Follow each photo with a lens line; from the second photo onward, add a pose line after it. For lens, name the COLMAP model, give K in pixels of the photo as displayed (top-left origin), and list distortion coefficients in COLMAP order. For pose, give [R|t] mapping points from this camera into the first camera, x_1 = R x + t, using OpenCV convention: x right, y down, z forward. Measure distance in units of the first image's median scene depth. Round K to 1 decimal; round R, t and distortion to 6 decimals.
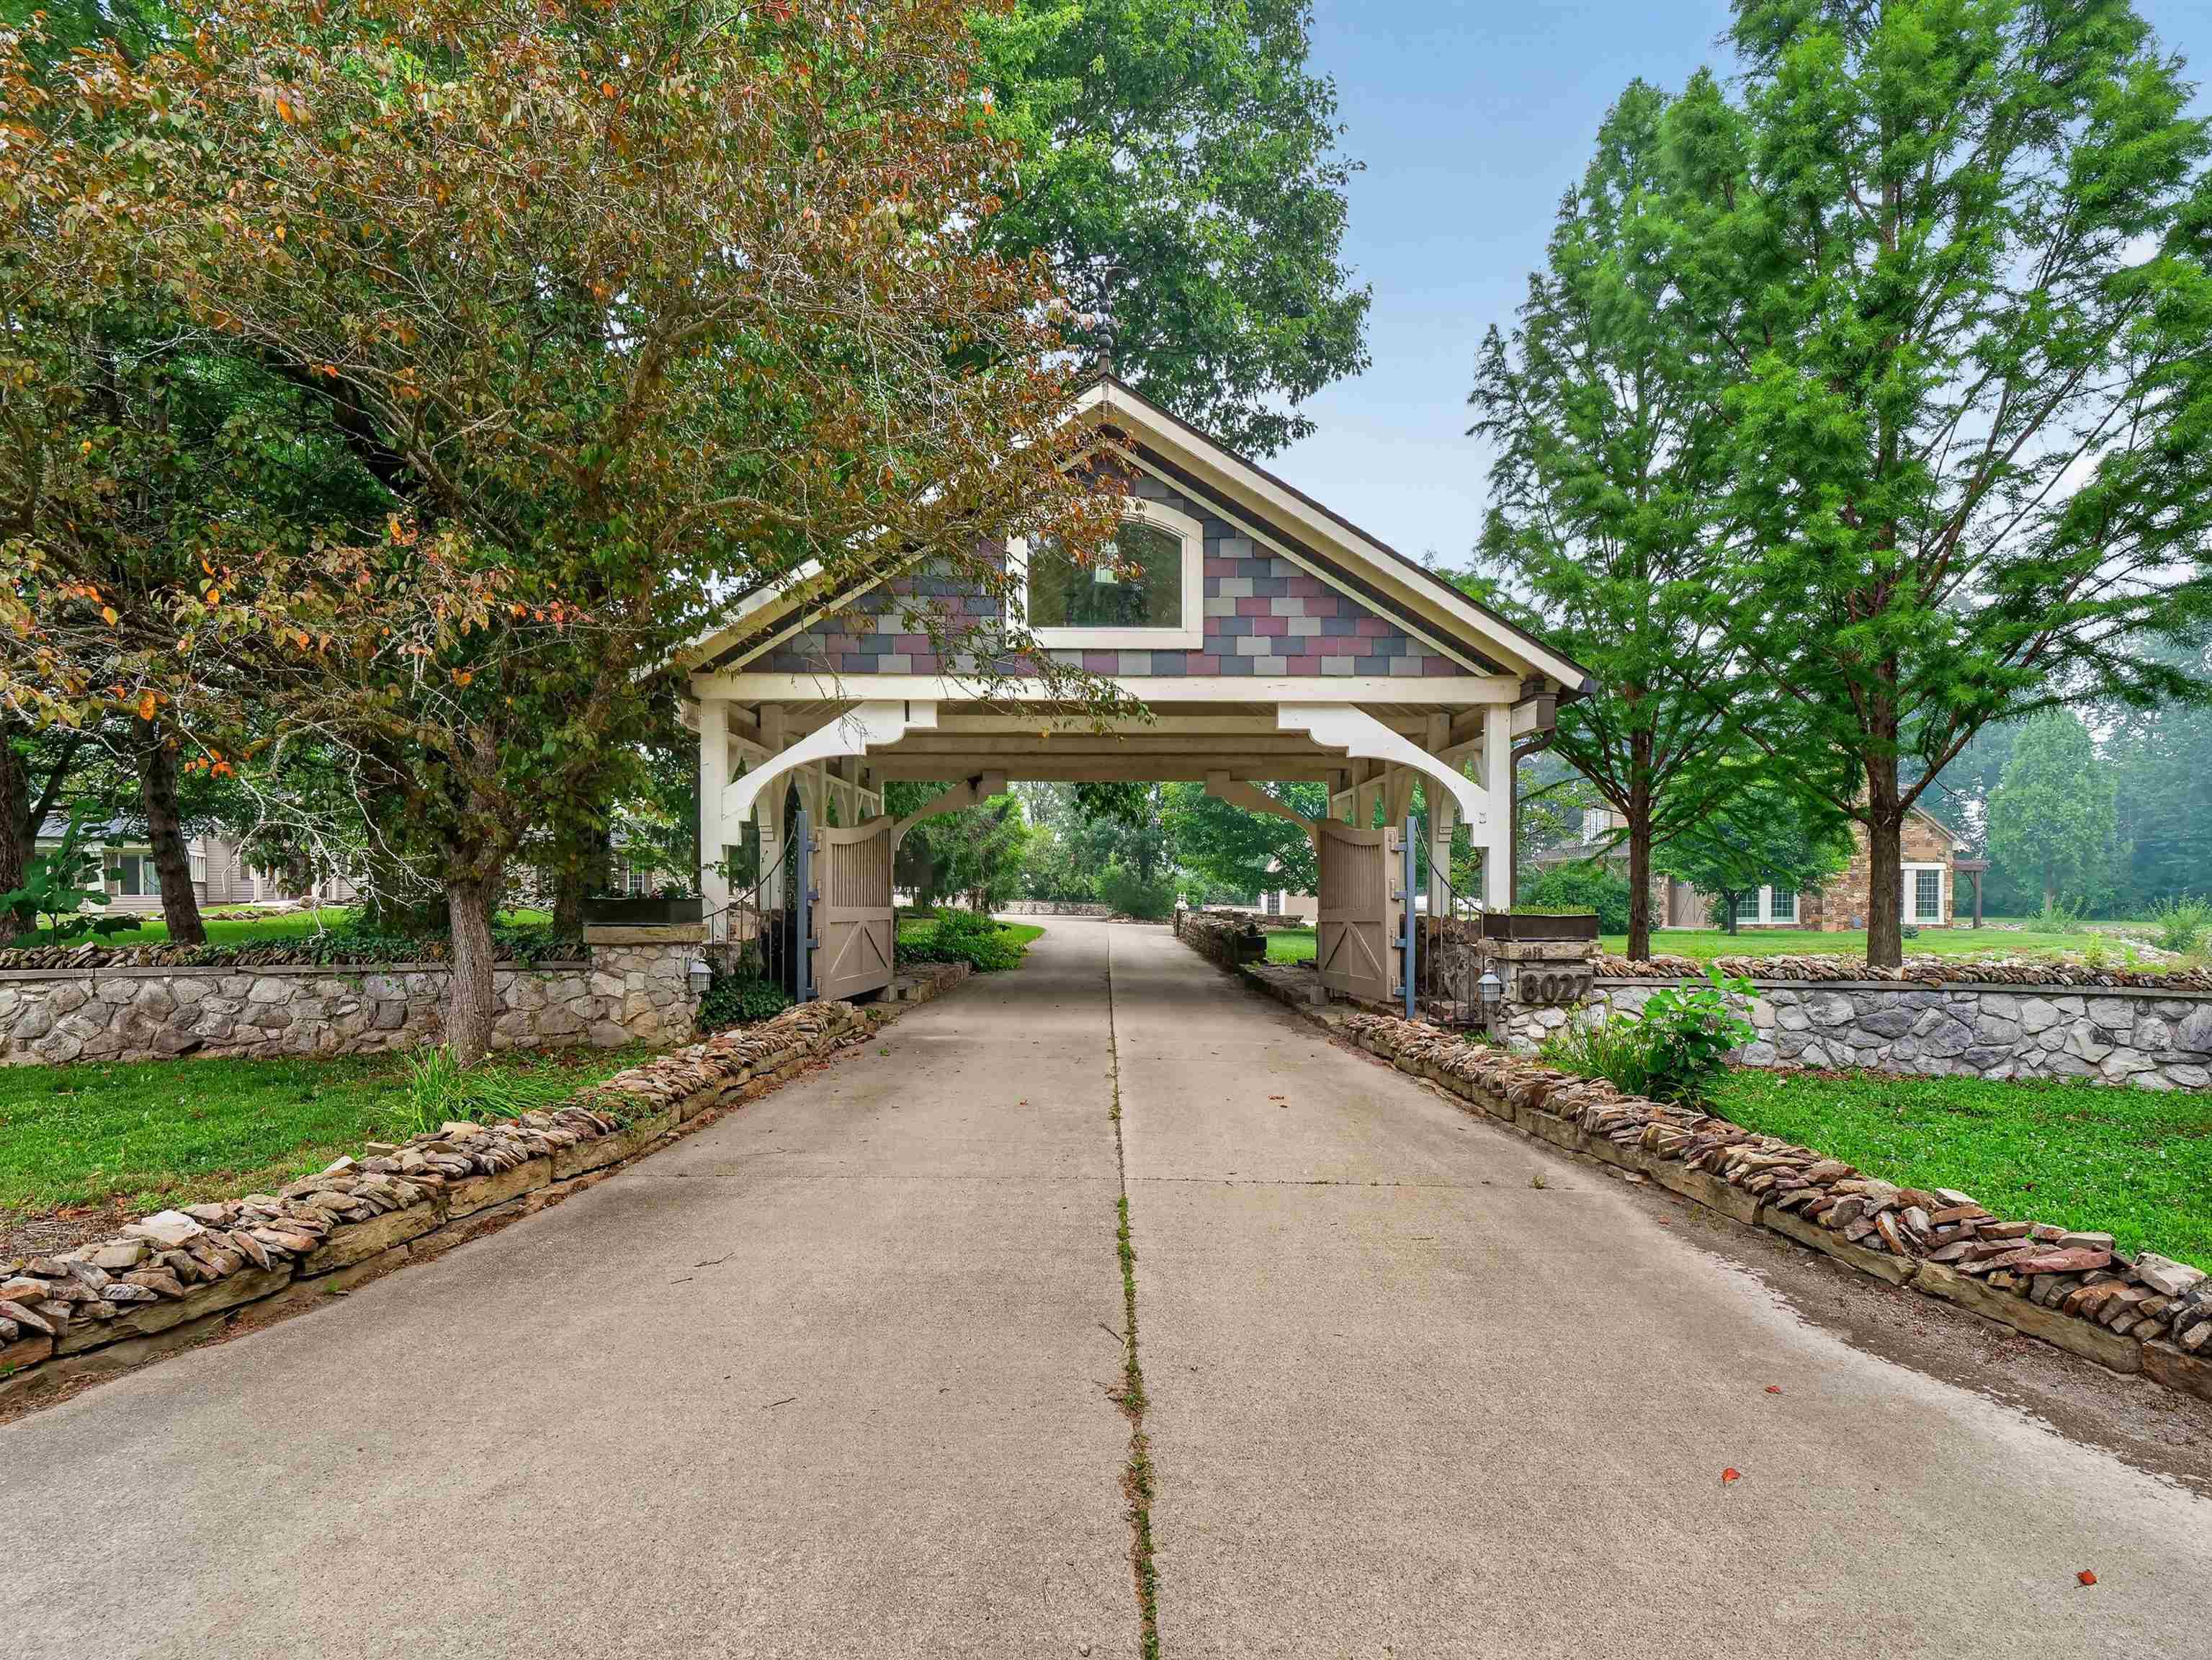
lens RADIAL K [[1080.8, 0, 1097.5], [0, 1080.8, 833.8], [0, 0, 1]] dist [-0.001575, -0.009444]
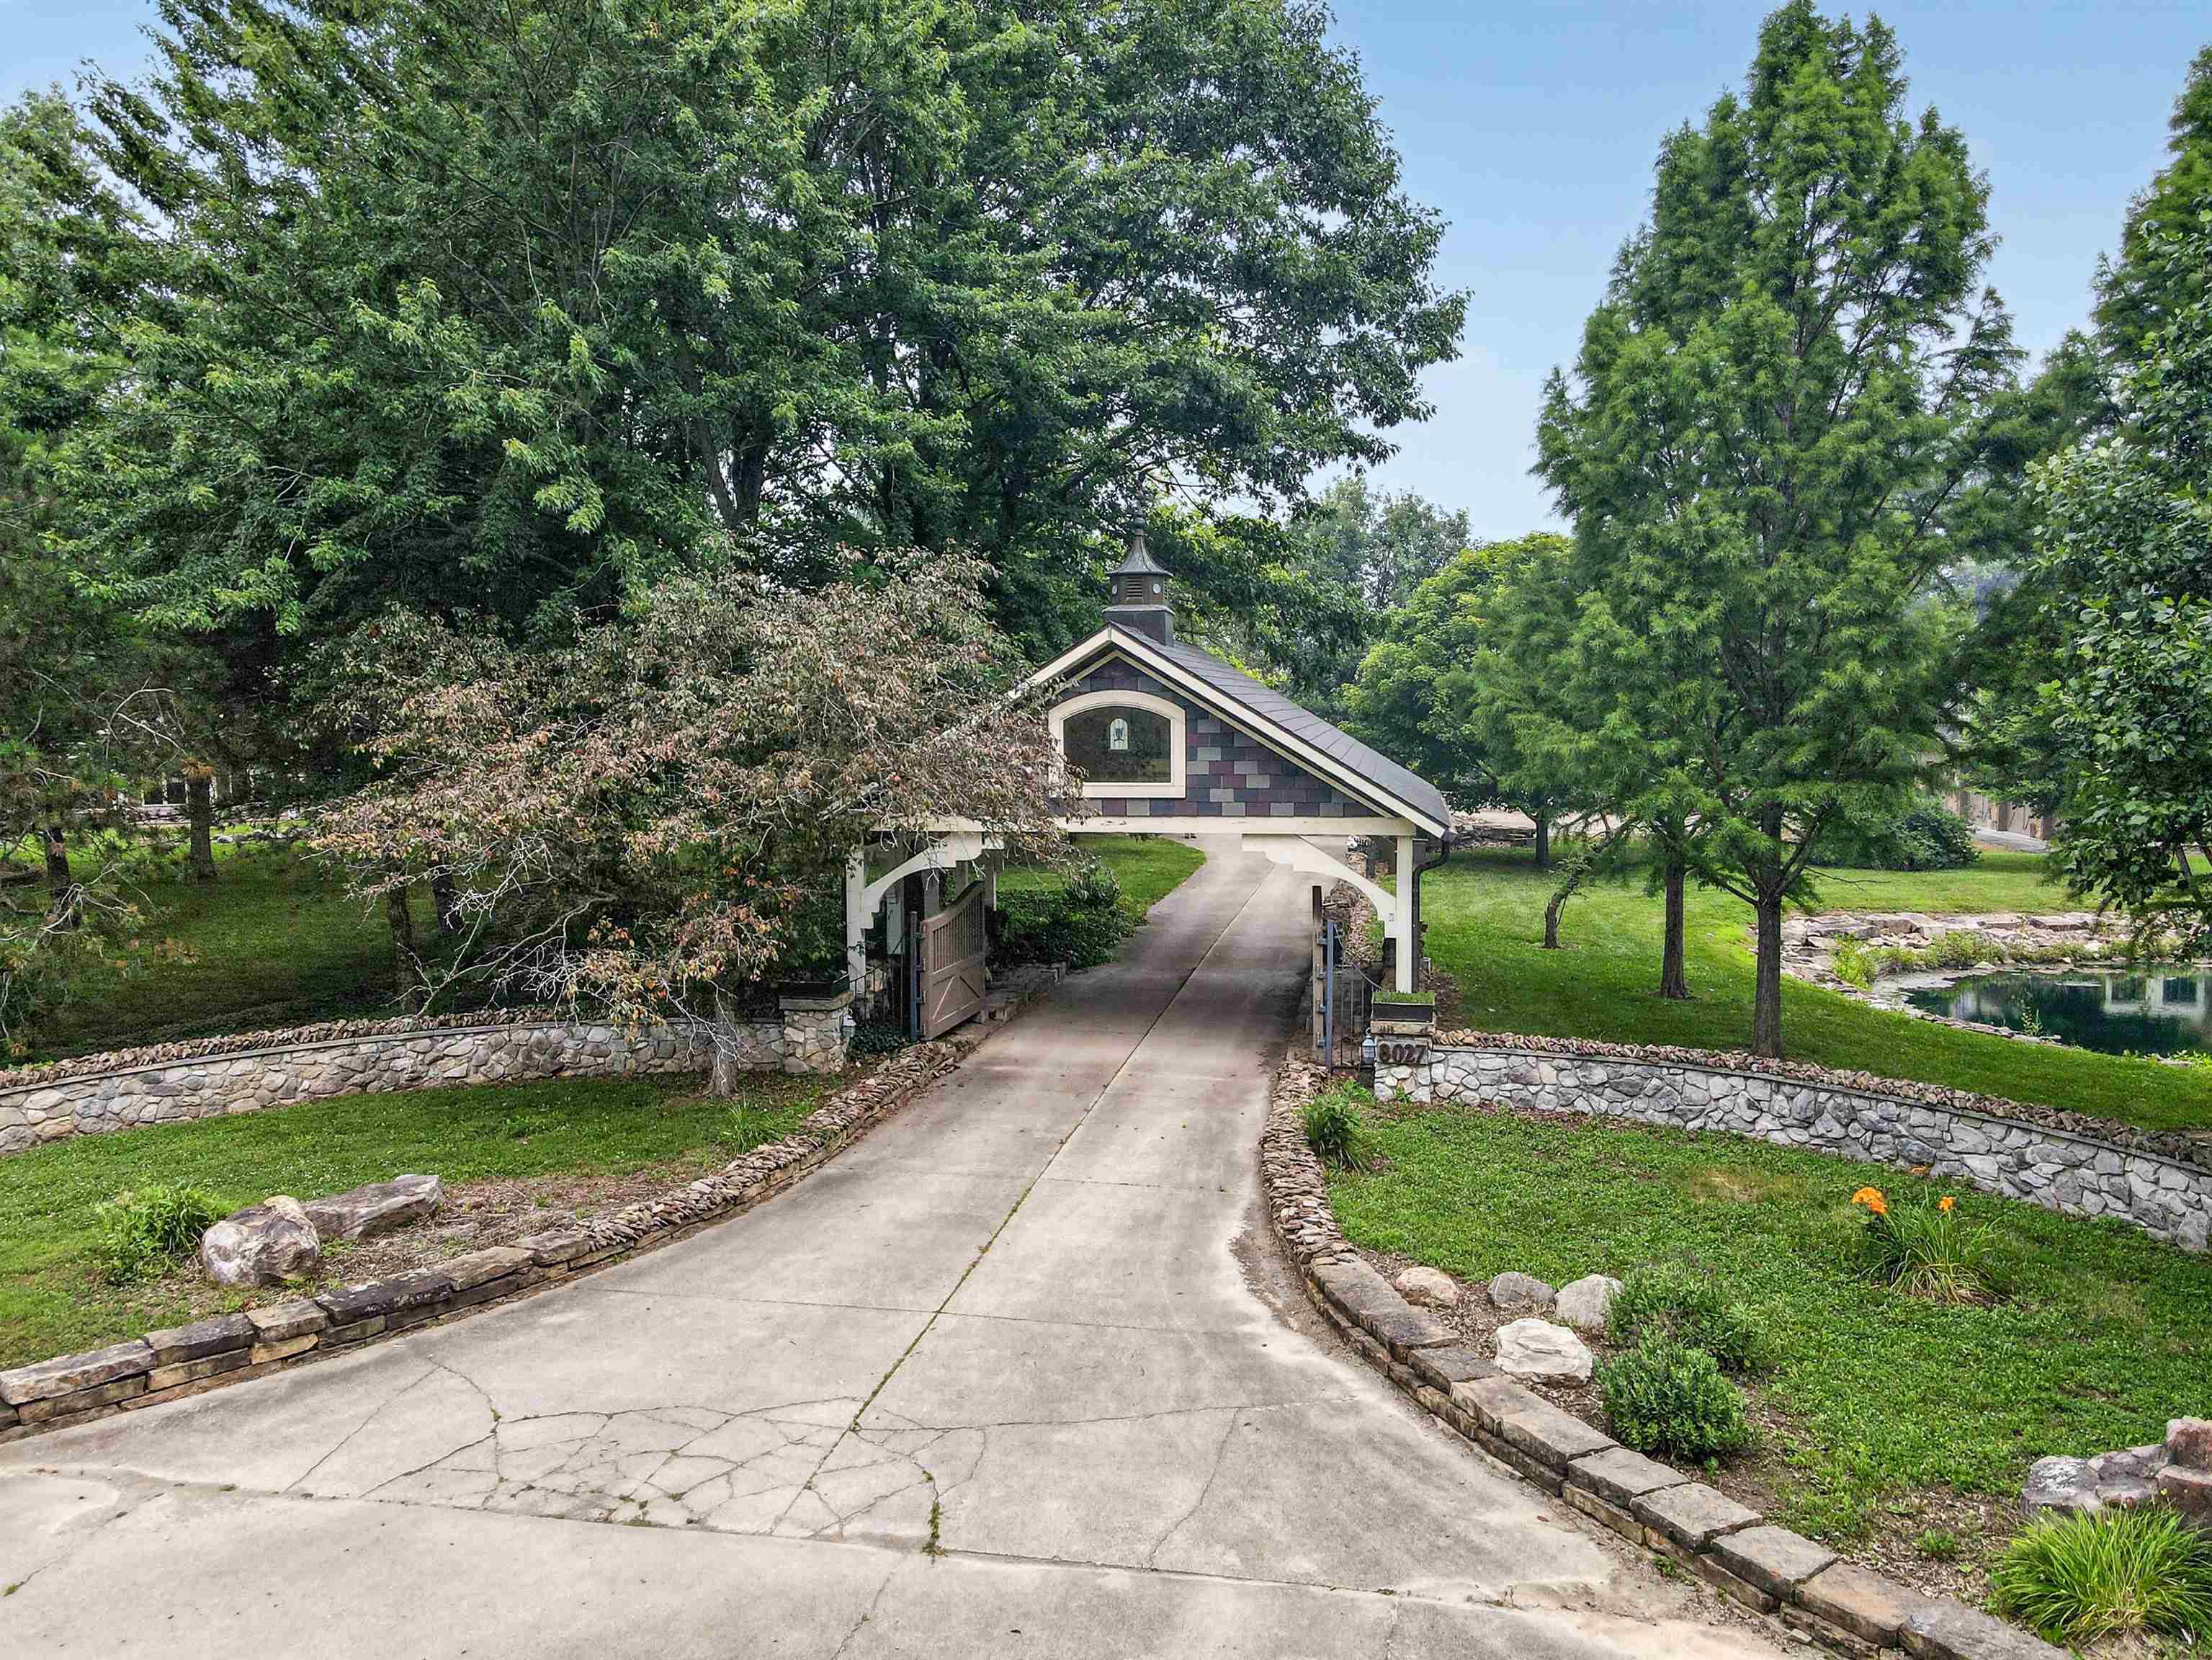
lens RADIAL K [[1072.2, 0, 1065.1], [0, 1072.2, 828.6], [0, 0, 1]] dist [0.002997, -0.000080]
pose [[0.989977, -0.003122, -0.141193, 0.174237], [0.006106, 0.999767, 0.020705, -0.200557], [0.141096, -0.021359, 0.989766, -0.524140]]
